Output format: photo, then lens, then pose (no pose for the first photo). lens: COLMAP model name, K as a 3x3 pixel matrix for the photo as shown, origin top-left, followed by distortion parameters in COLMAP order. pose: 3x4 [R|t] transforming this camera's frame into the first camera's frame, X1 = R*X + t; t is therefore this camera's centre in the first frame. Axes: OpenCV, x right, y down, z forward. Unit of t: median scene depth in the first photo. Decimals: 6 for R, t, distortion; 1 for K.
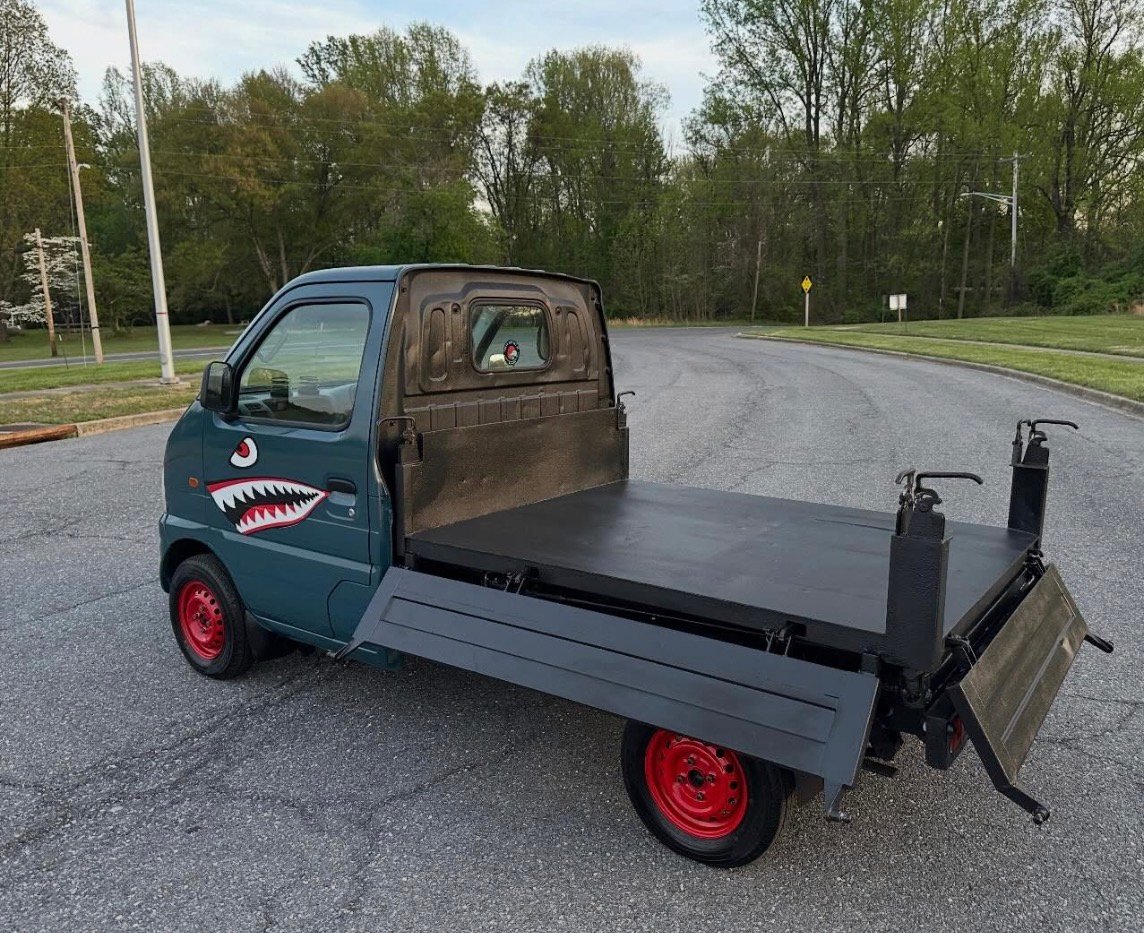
lens RADIAL K [[891.1, 0, 577.7], [0, 891.1, 468.8], [0, 0, 1]] dist [0.033612, -0.042440]
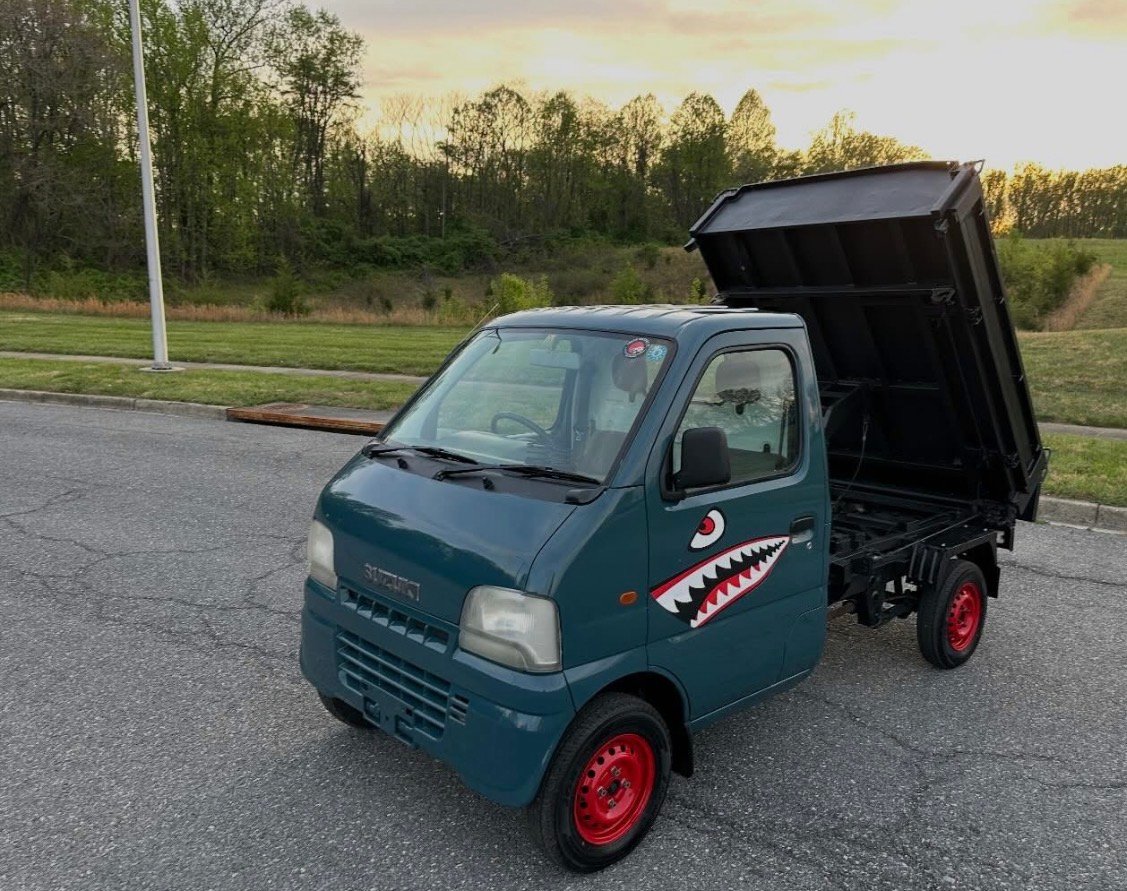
lens RADIAL K [[970.1, 0, 563.5], [0, 970.1, 444.7], [0, 0, 1]] dist [0.002165, -0.021519]
pose [[0.217131, -0.144105, 0.965447, -0.117891], [0.166428, 0.980027, 0.108851, -0.020253], [-0.961850, 0.137042, 0.236777, 0.082723]]
